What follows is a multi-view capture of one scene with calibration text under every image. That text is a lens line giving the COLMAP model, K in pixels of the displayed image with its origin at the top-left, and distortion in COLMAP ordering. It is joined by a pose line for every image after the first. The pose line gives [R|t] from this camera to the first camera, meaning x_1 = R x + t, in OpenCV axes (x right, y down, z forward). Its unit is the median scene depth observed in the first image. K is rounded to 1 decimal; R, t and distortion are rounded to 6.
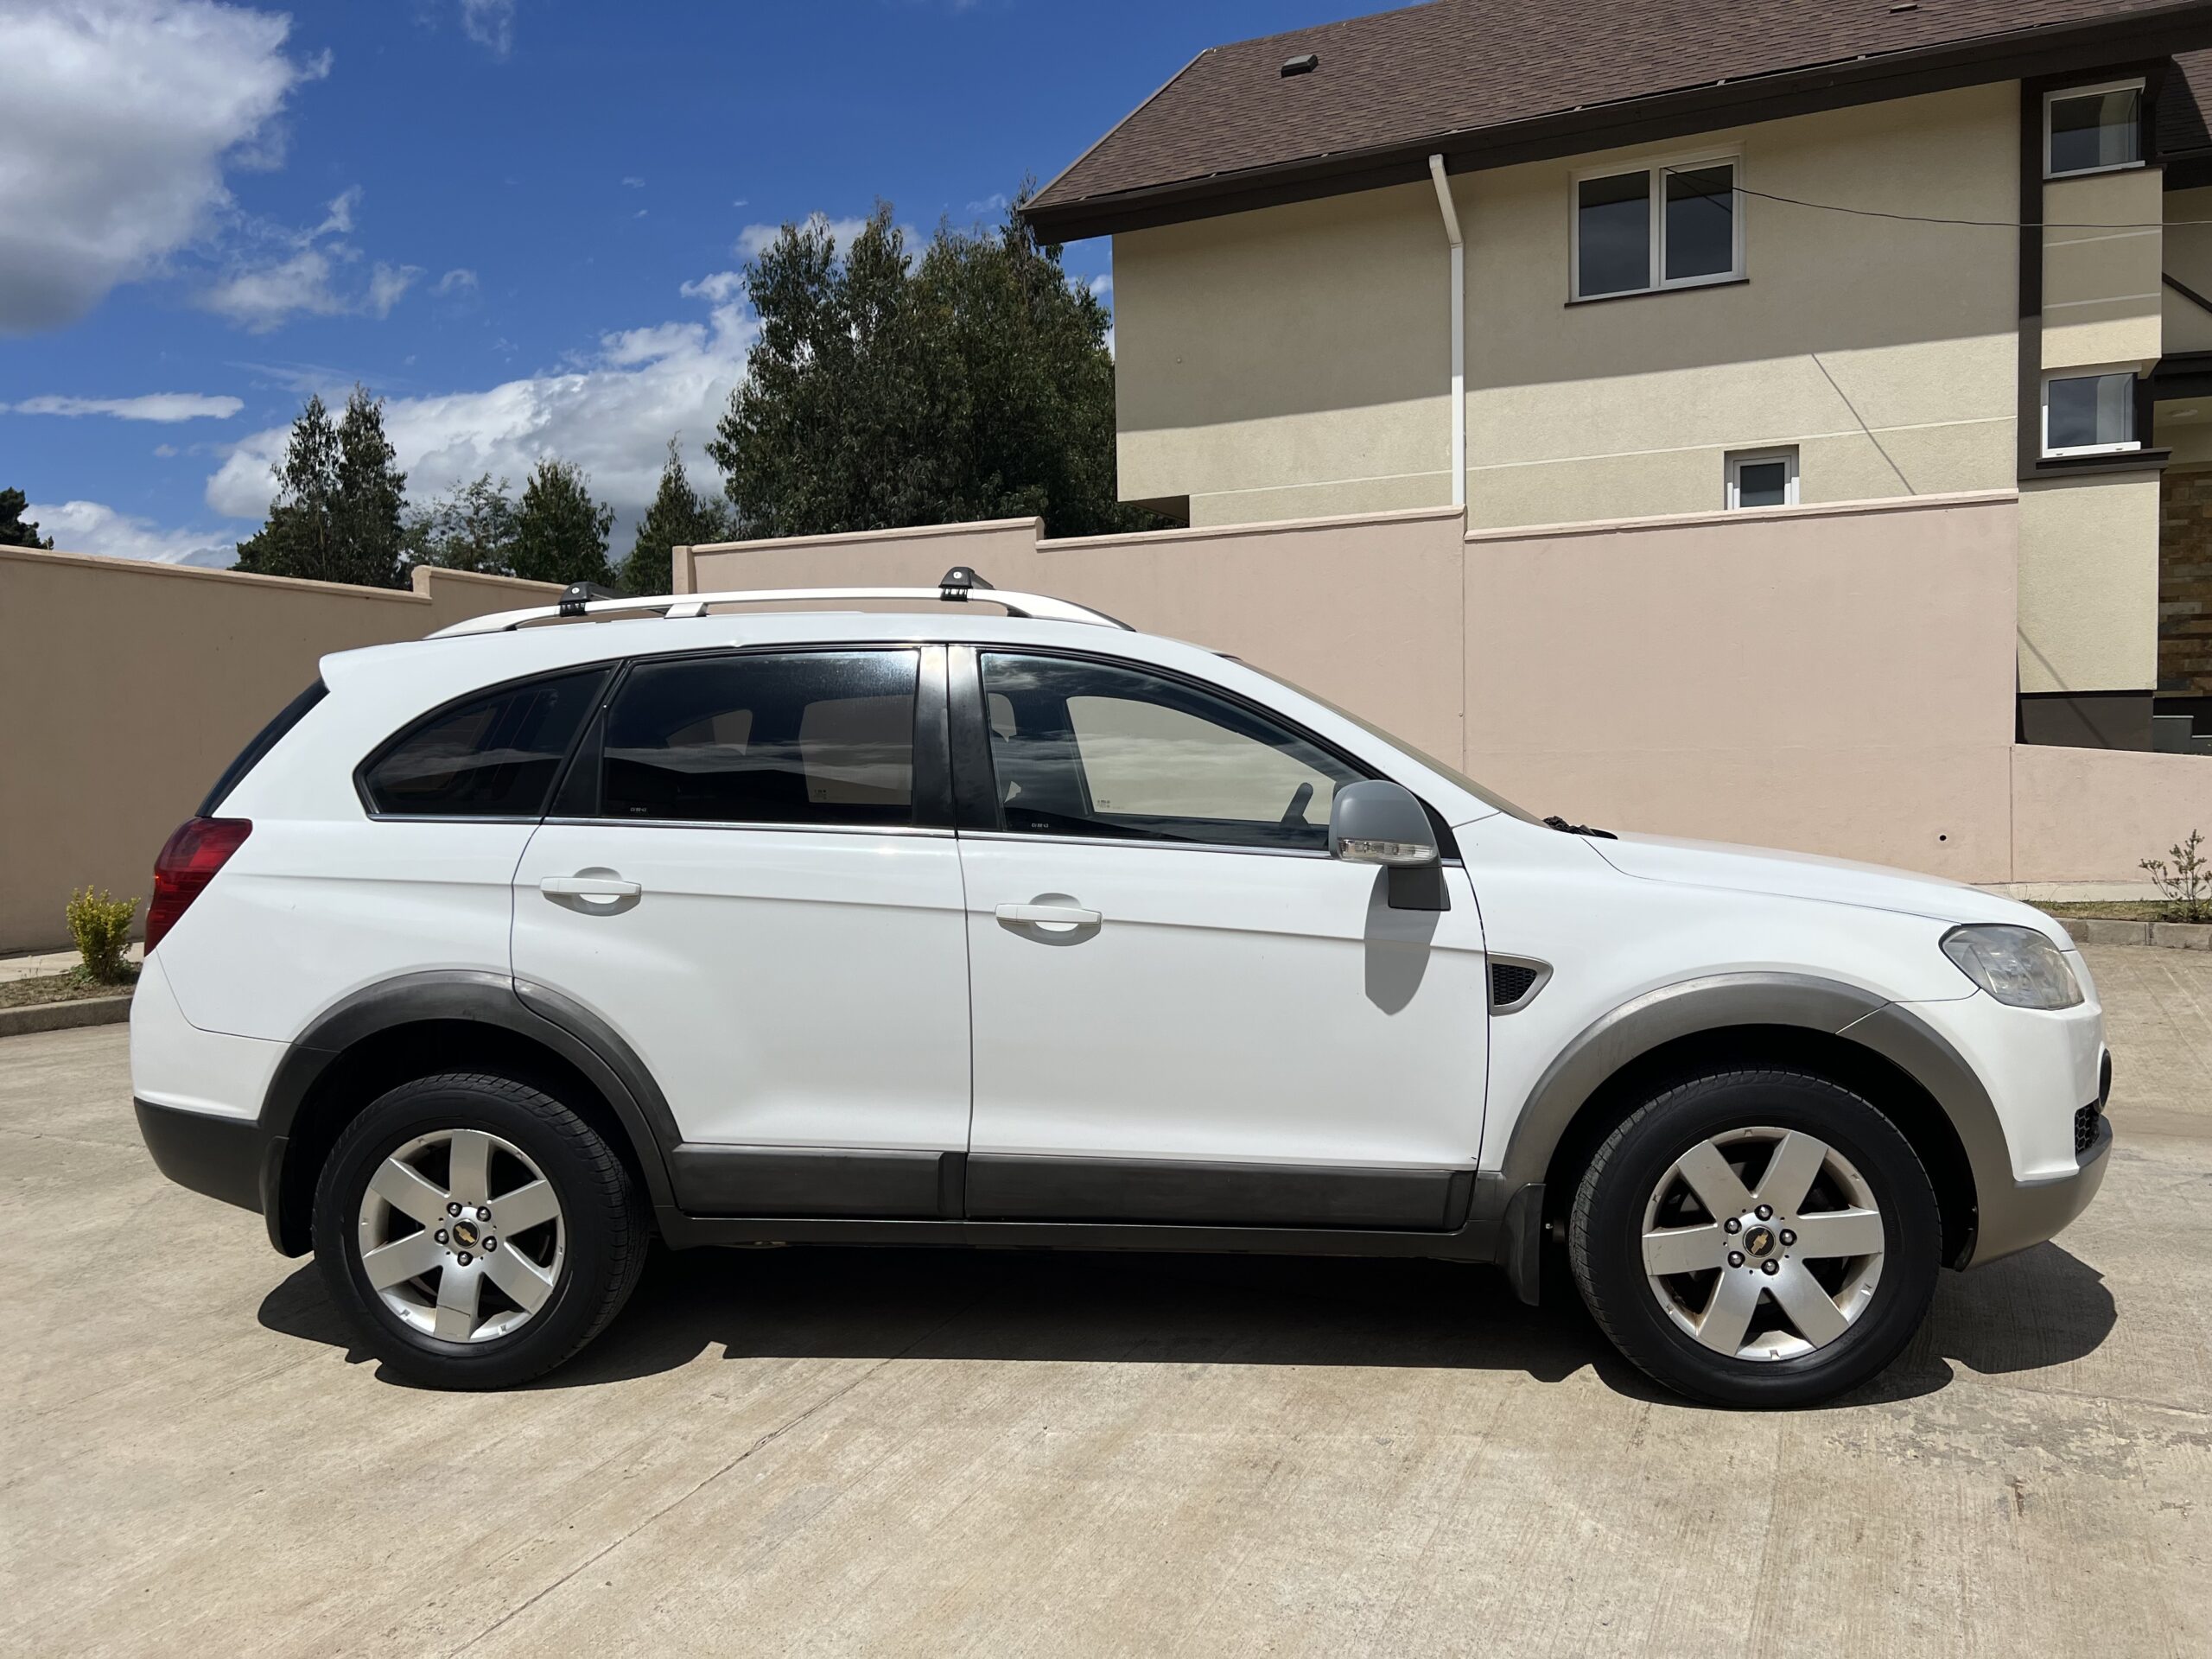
lens RADIAL K [[1649.9, 0, 1106.0], [0, 1649.9, 829.5], [0, 0, 1]] dist [0.051004, -0.065665]
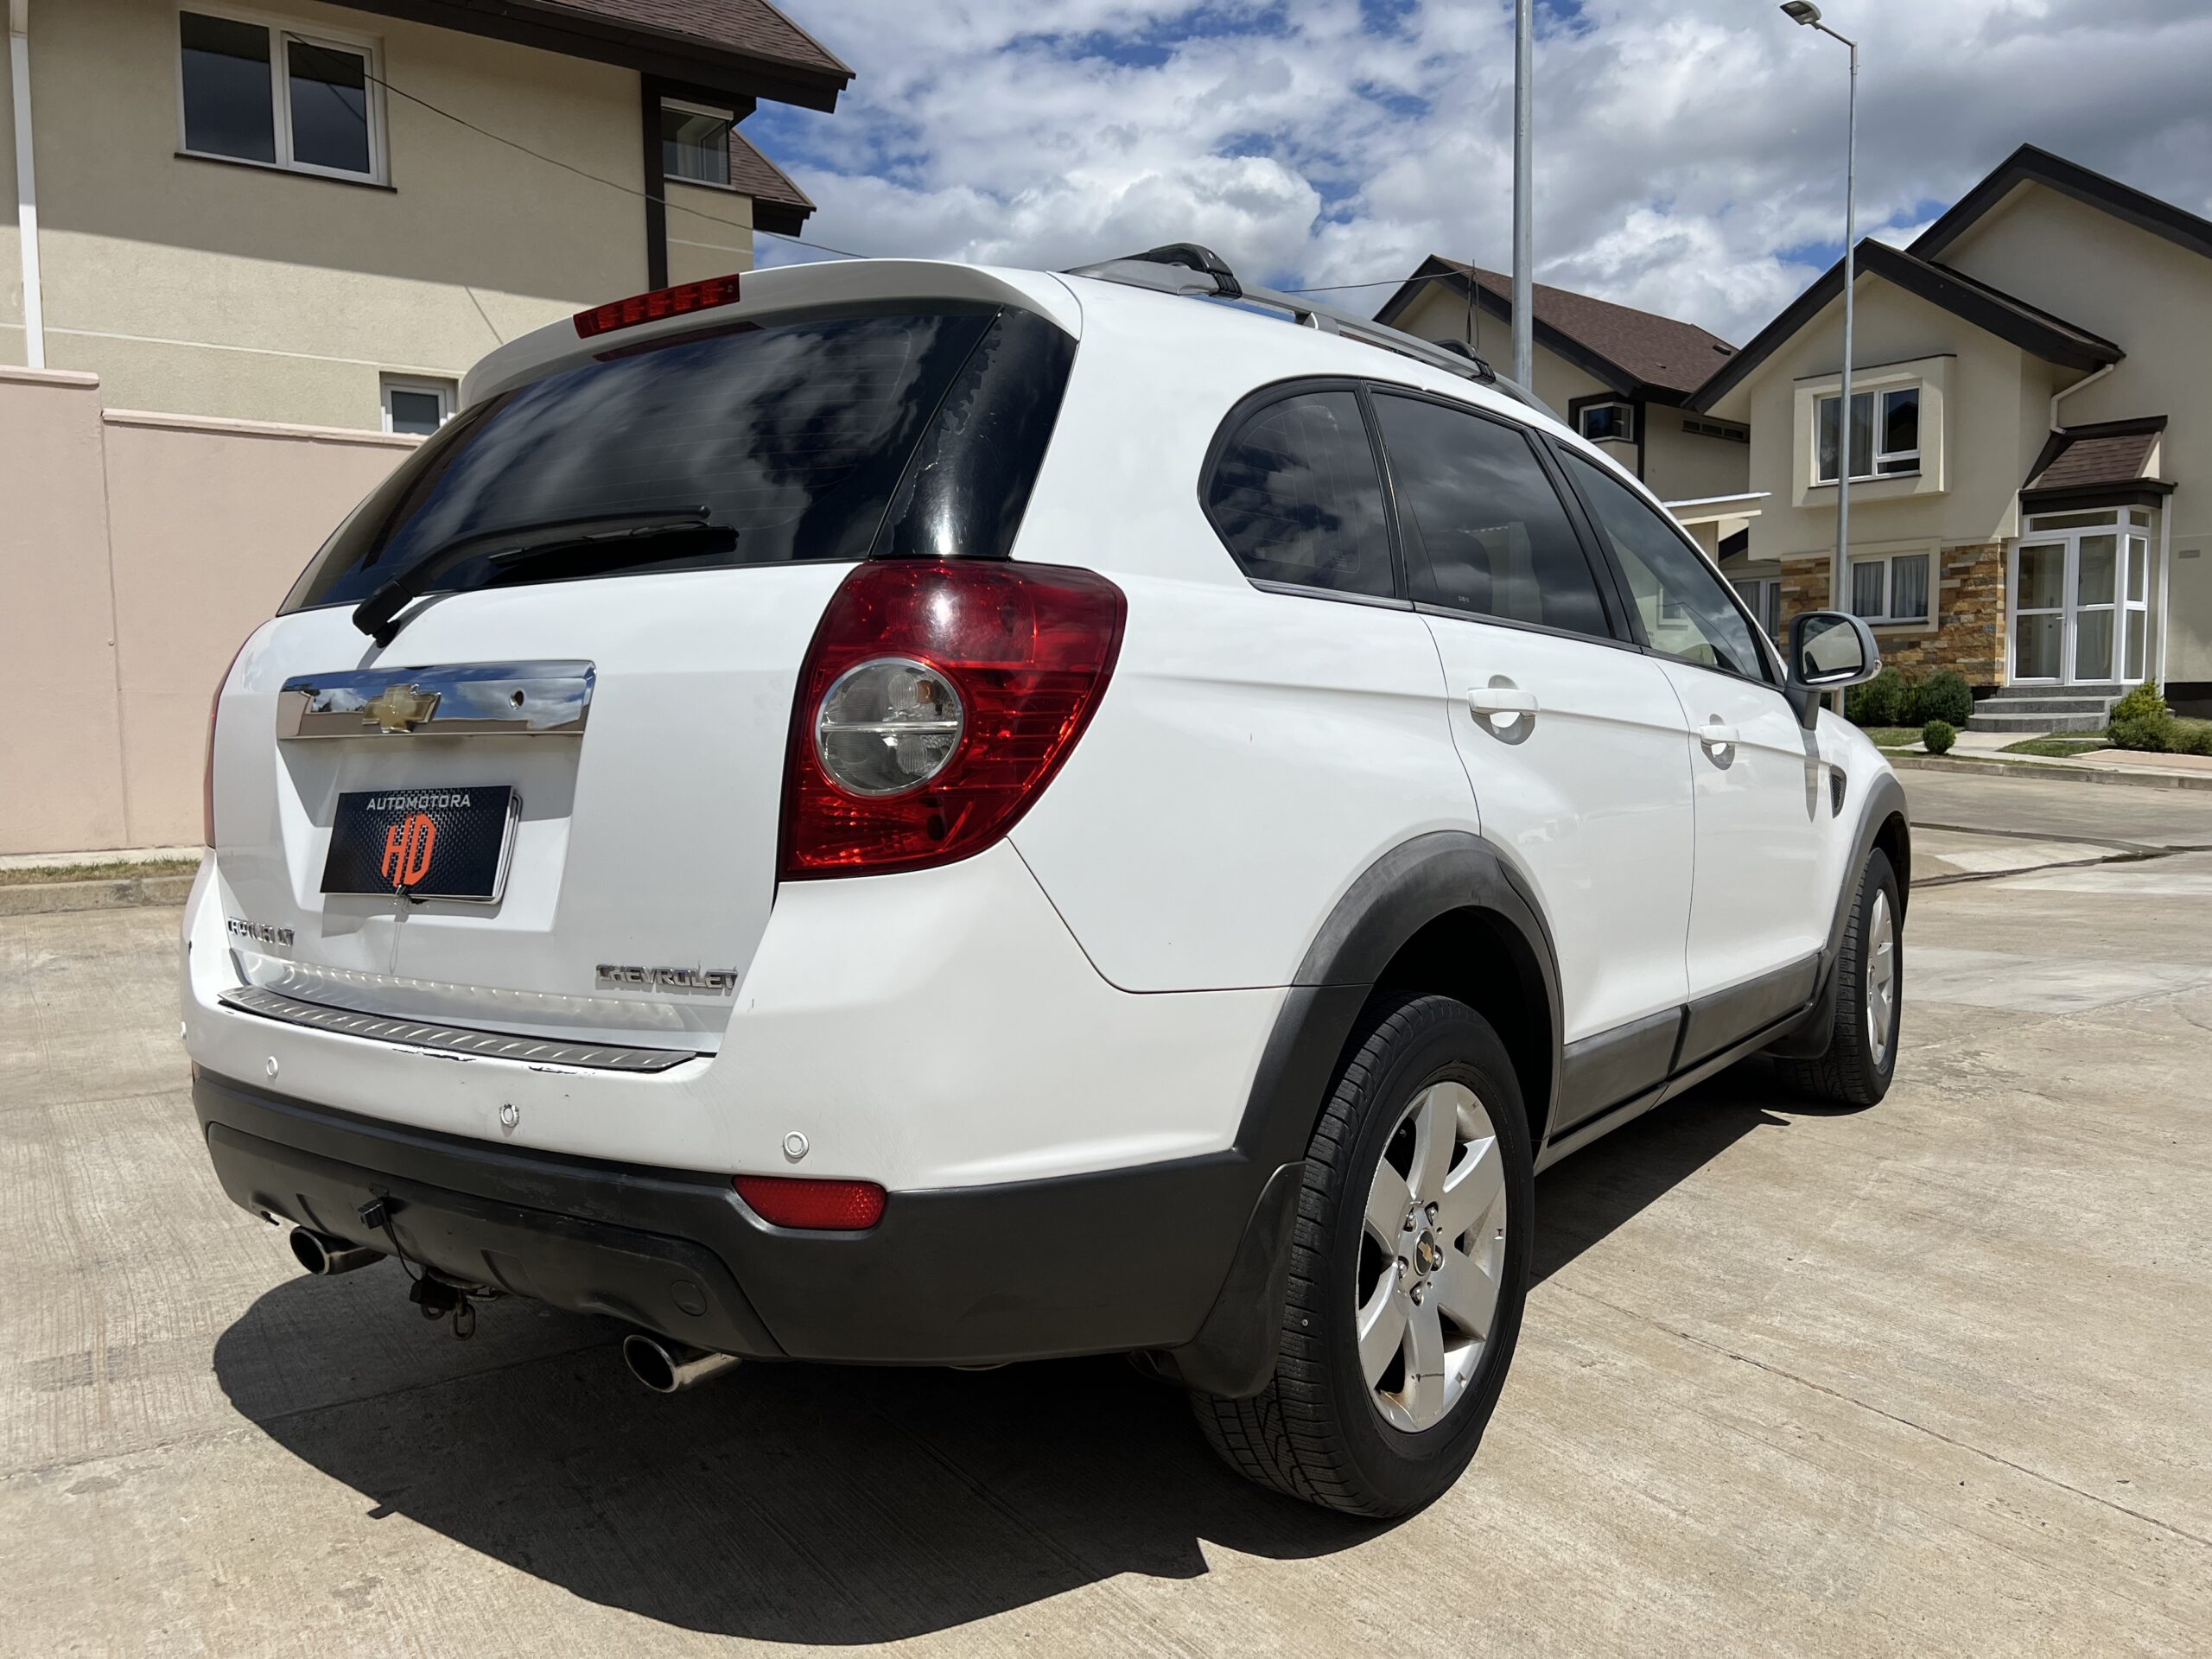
lens RADIAL K [[1669.2, 0, 1119.2], [0, 1669.2, 832.6], [0, 0, 1]] dist [0.055658, -0.061215]
pose [[0.497595, -0.048708, 0.866041, -1.006451], [0.043165, 0.998576, 0.031361, 0.060852], [-0.866335, 0.021778, 0.498989, 0.794704]]
